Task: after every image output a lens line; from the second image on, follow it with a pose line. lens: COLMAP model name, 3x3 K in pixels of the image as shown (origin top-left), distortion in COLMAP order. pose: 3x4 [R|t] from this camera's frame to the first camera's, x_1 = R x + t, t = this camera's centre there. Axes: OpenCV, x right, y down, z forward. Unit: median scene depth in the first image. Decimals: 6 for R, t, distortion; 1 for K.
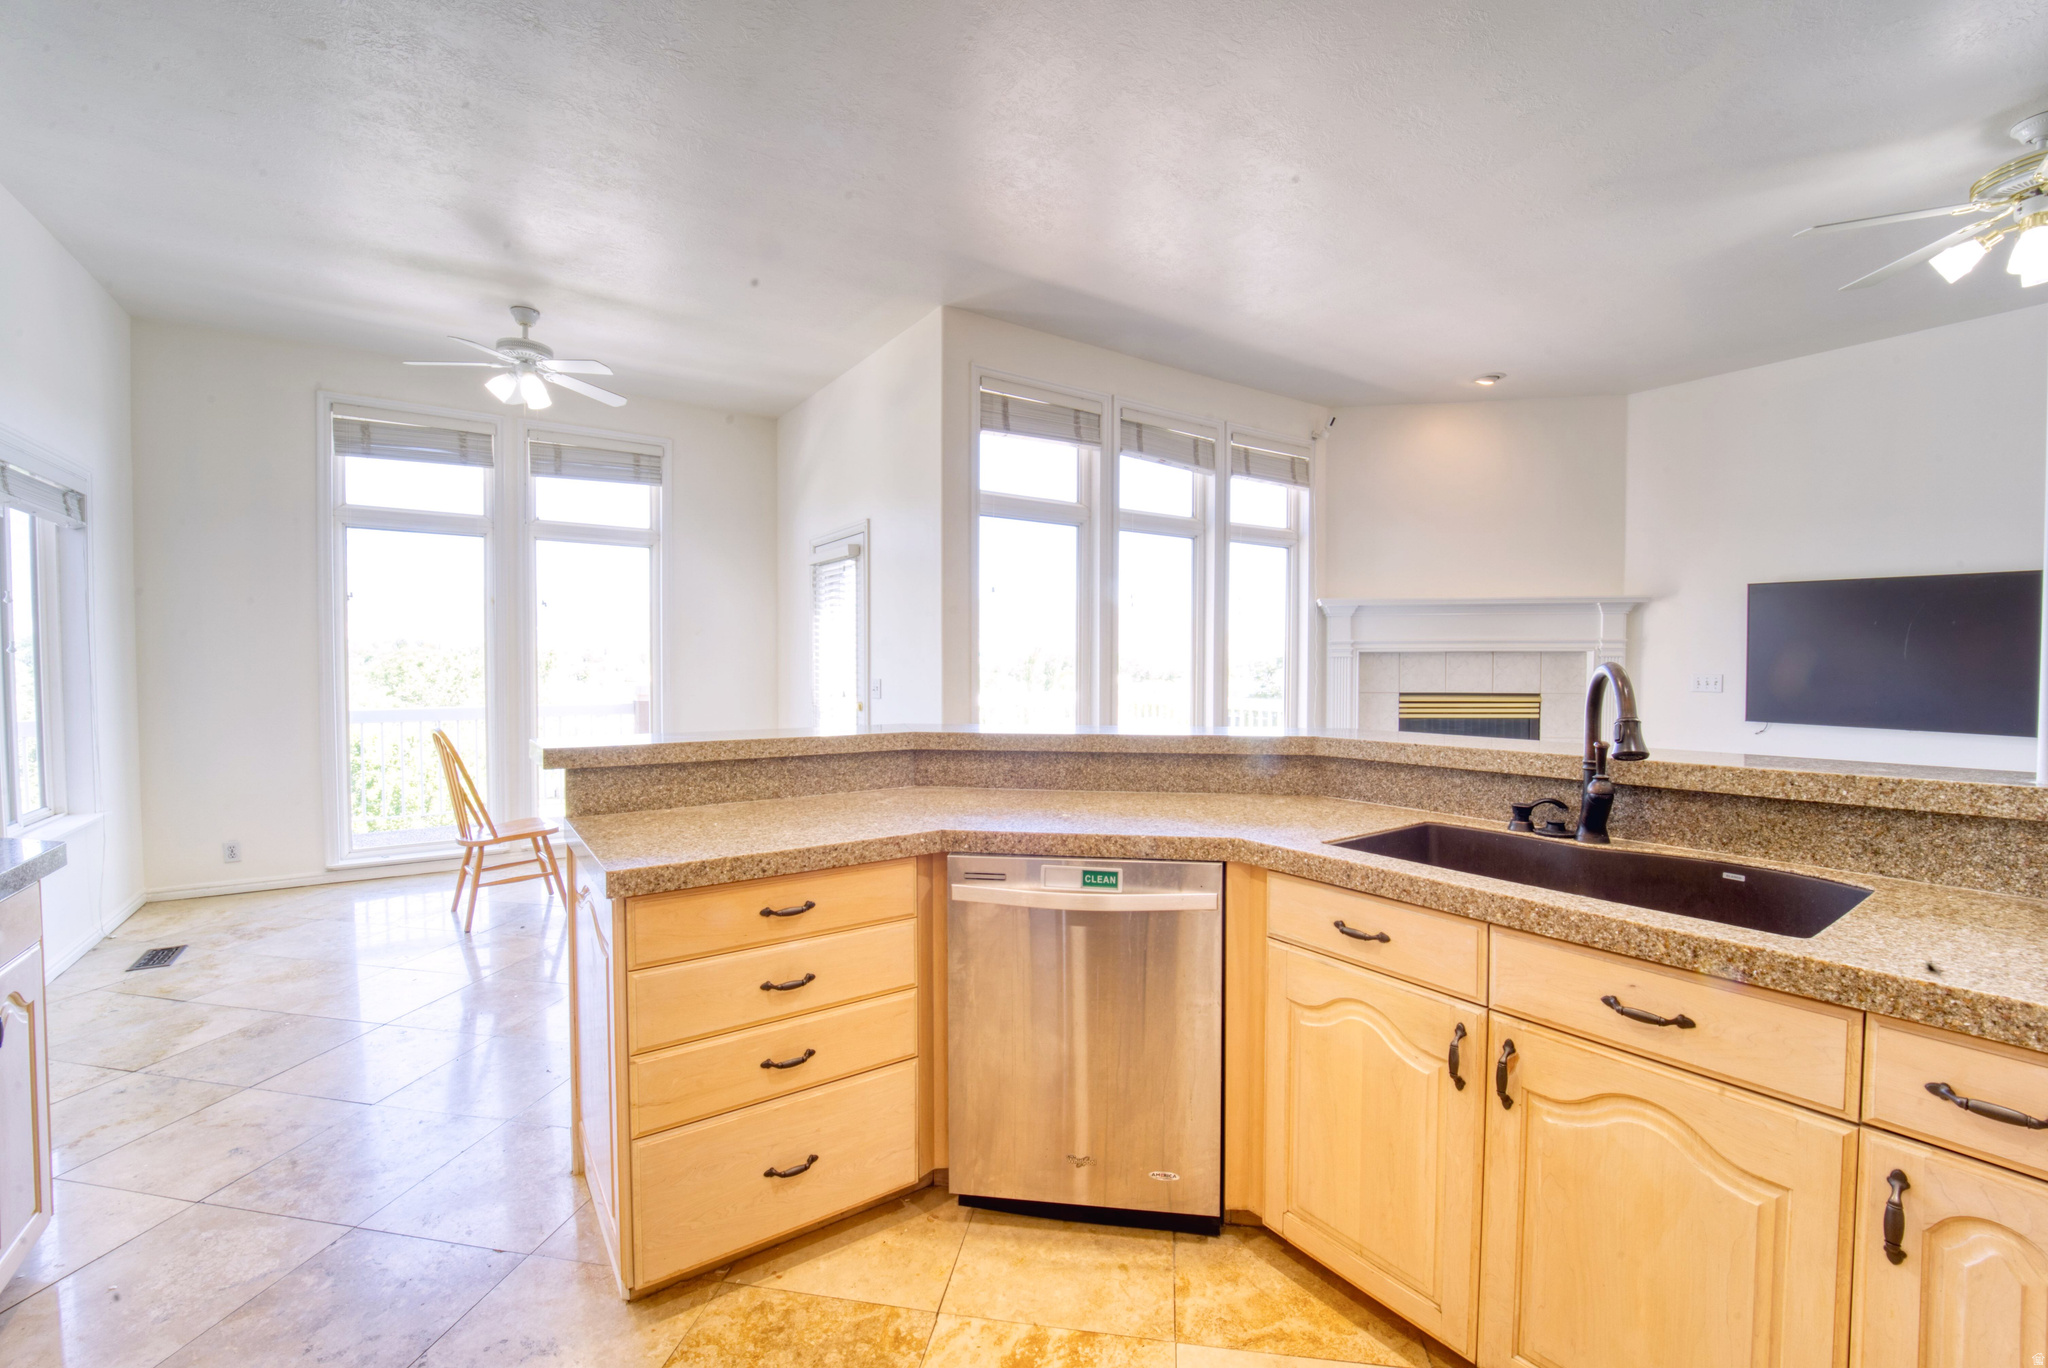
lens RADIAL K [[837.3, 0, 1021.5], [0, 837.3, 687.5], [0, 0, 1]] dist [-0.021246, 0.000059]
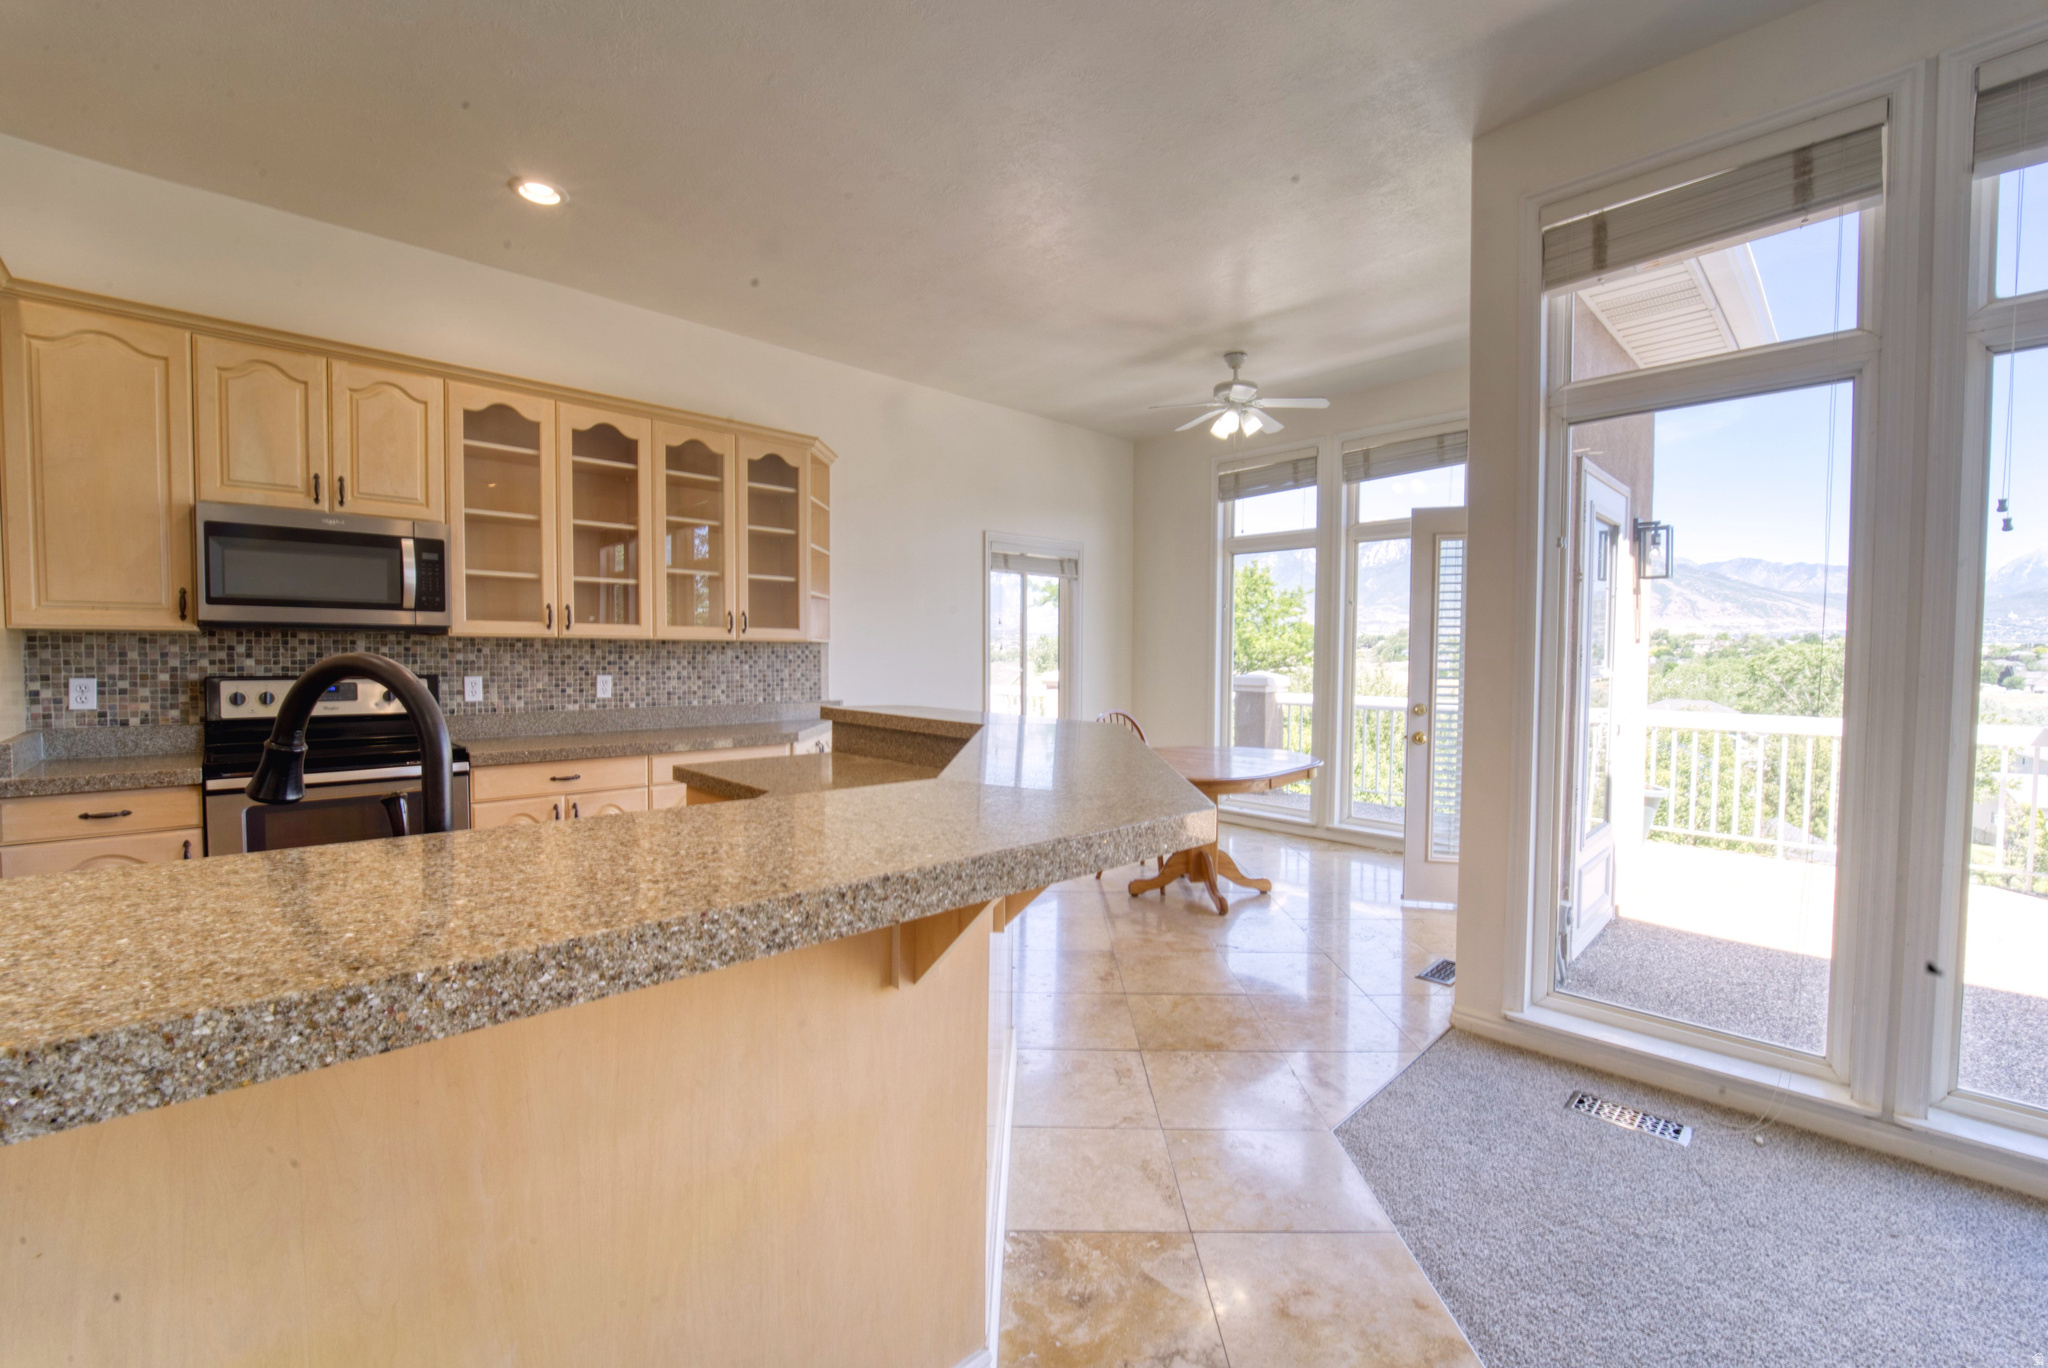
lens RADIAL K [[837.3, 0, 1020.1], [0, 837.3, 685.9], [0, 0, 1]] dist [-0.021246, 0.000059]
pose [[0.158883, 0.036665, -0.986616, 0.524238], [-0.037193, 0.998823, 0.031129, -0.016343], [0.986597, 0.031749, 0.160060, 0.528049]]
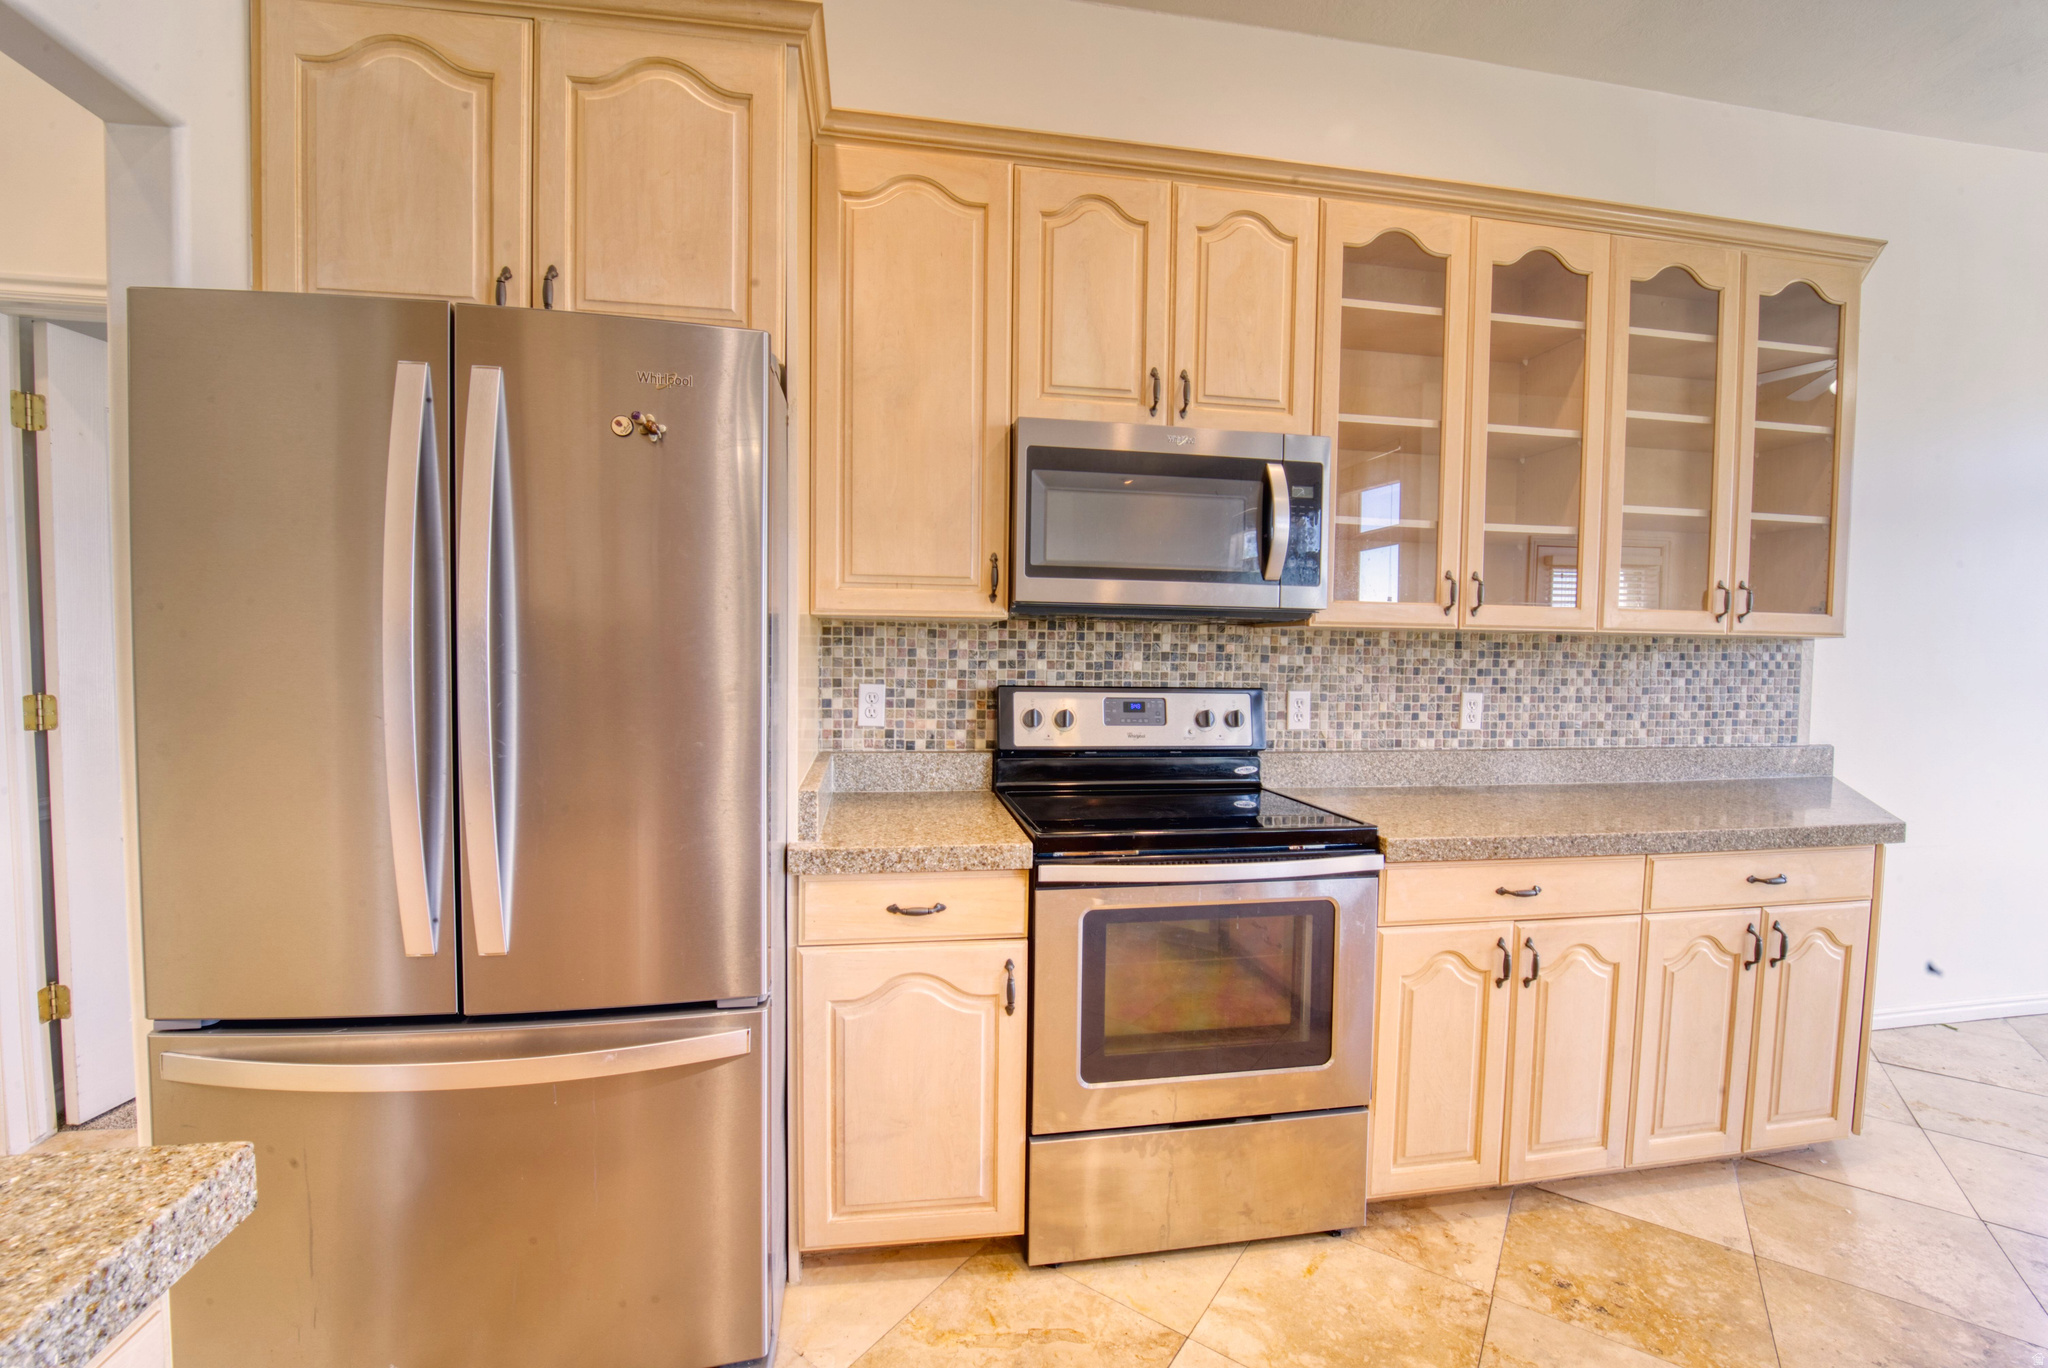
lens RADIAL K [[837.3, 0, 1016.3], [0, 837.3, 687.3], [0, 0, 1]] dist [-0.021246, 0.000059]
pose [[-0.430811, 0.037123, -0.901679, 0.148574], [-0.043540, 0.997135, 0.061855, -0.006238], [0.901391, 0.065907, -0.427960, 0.156662]]
